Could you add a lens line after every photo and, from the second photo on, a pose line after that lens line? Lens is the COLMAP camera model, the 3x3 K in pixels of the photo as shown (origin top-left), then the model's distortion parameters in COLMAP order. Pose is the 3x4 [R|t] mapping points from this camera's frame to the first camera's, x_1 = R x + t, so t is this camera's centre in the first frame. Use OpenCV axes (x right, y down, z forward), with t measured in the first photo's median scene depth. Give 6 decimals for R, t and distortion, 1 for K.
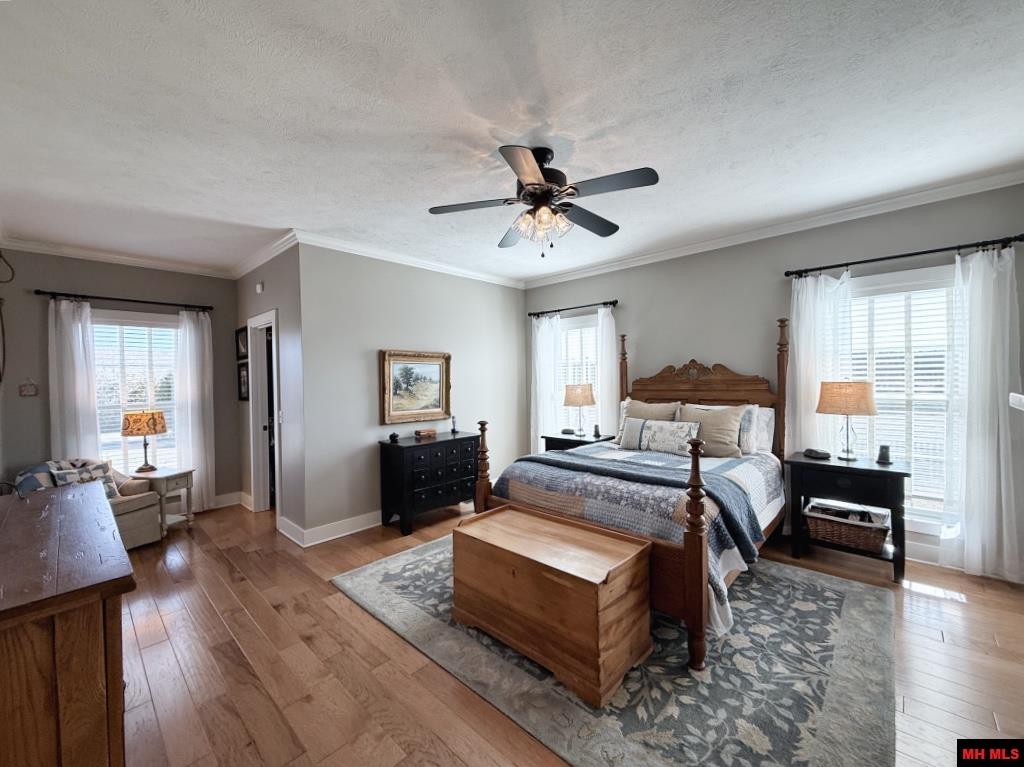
lens RADIAL K [[410.8, 0, 511.3], [0, 410.8, 378.5], [0, 0, 1]] dist [-0.002040, -0.000326]
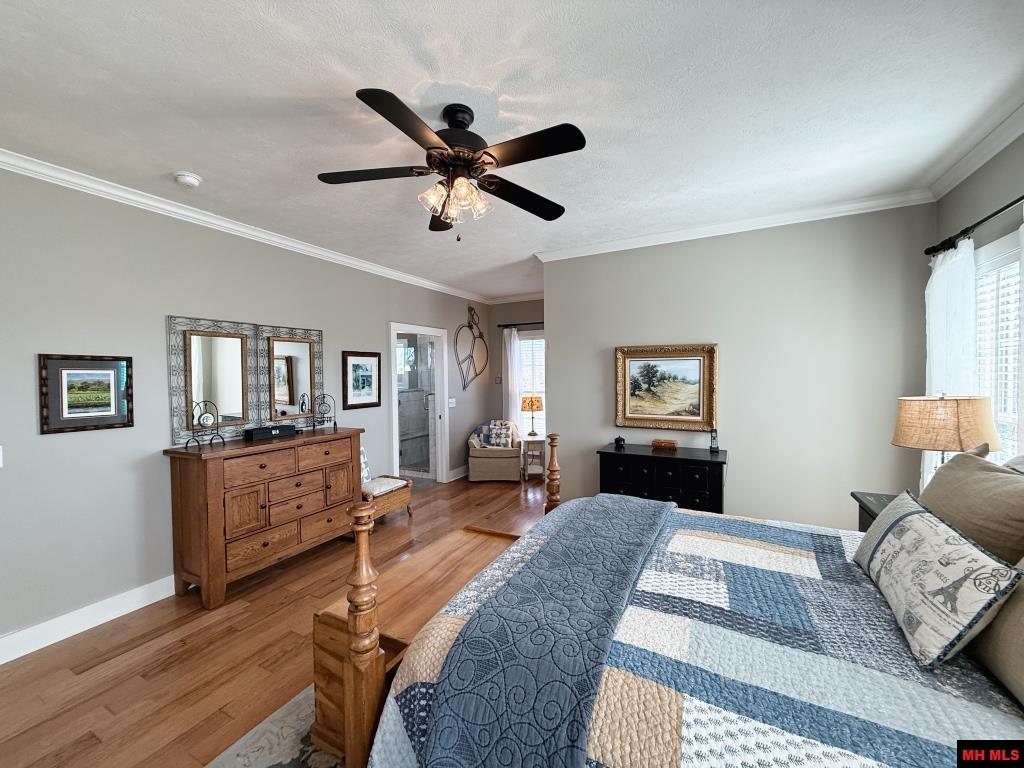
lens RADIAL K [[410.8, 0, 511.3], [0, 410.8, 379.0], [0, 0, 1]] dist [-0.002040, -0.000326]
pose [[0.258767, 0.025359, -0.965607, 0.516914], [0.006572, 0.999586, 0.028013, -0.024054], [0.965917, -0.013595, 0.258493, 0.504809]]
